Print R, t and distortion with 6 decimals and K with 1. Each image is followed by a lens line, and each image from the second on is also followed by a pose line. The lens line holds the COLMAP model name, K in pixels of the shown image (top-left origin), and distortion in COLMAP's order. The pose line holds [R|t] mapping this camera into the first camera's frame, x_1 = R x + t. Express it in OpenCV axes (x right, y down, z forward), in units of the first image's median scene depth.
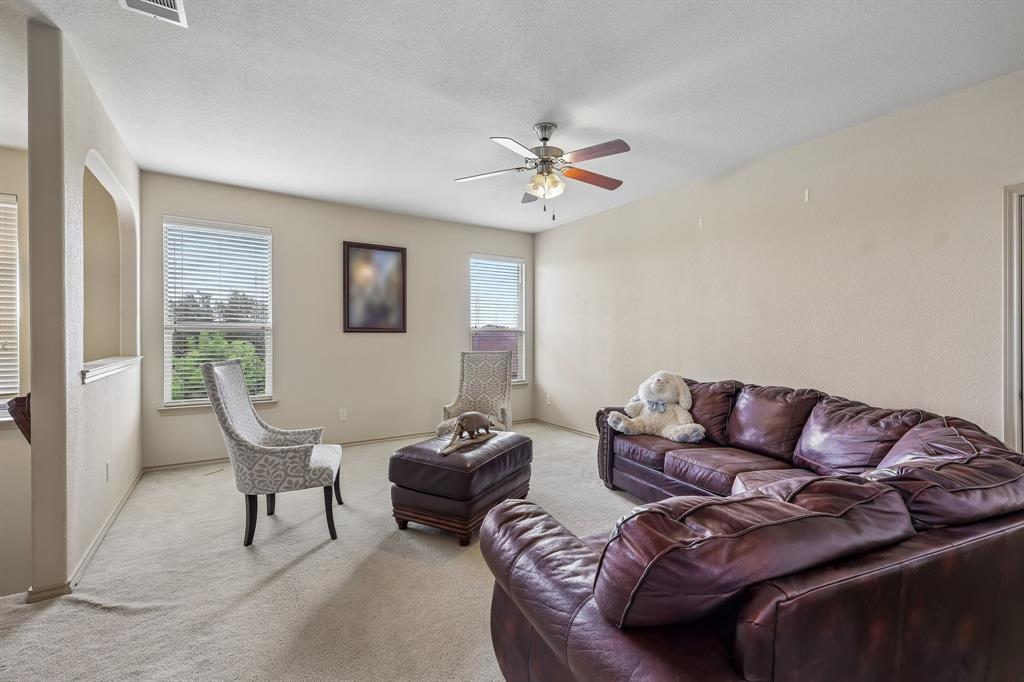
lens RADIAL K [[427.1, 0, 509.9], [0, 427.1, 336.6], [0, 0, 1]] dist [0.002462, 0.000329]
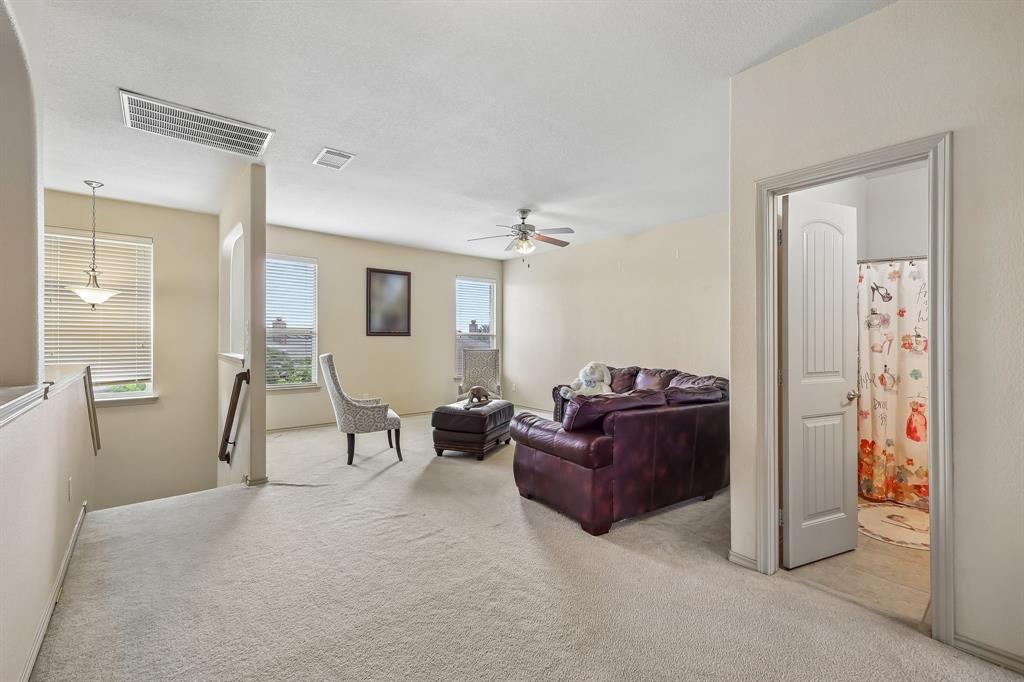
lens RADIAL K [[427.1, 0, 509.9], [0, 427.1, 336.6], [0, 0, 1]] dist [0.002462, 0.000329]
pose [[0.992095, 0.003824, 0.125429, -0.164082], [-0.003203, 0.999982, -0.005150, -0.001943], [-0.125447, 0.004707, 0.992089, -0.579785]]
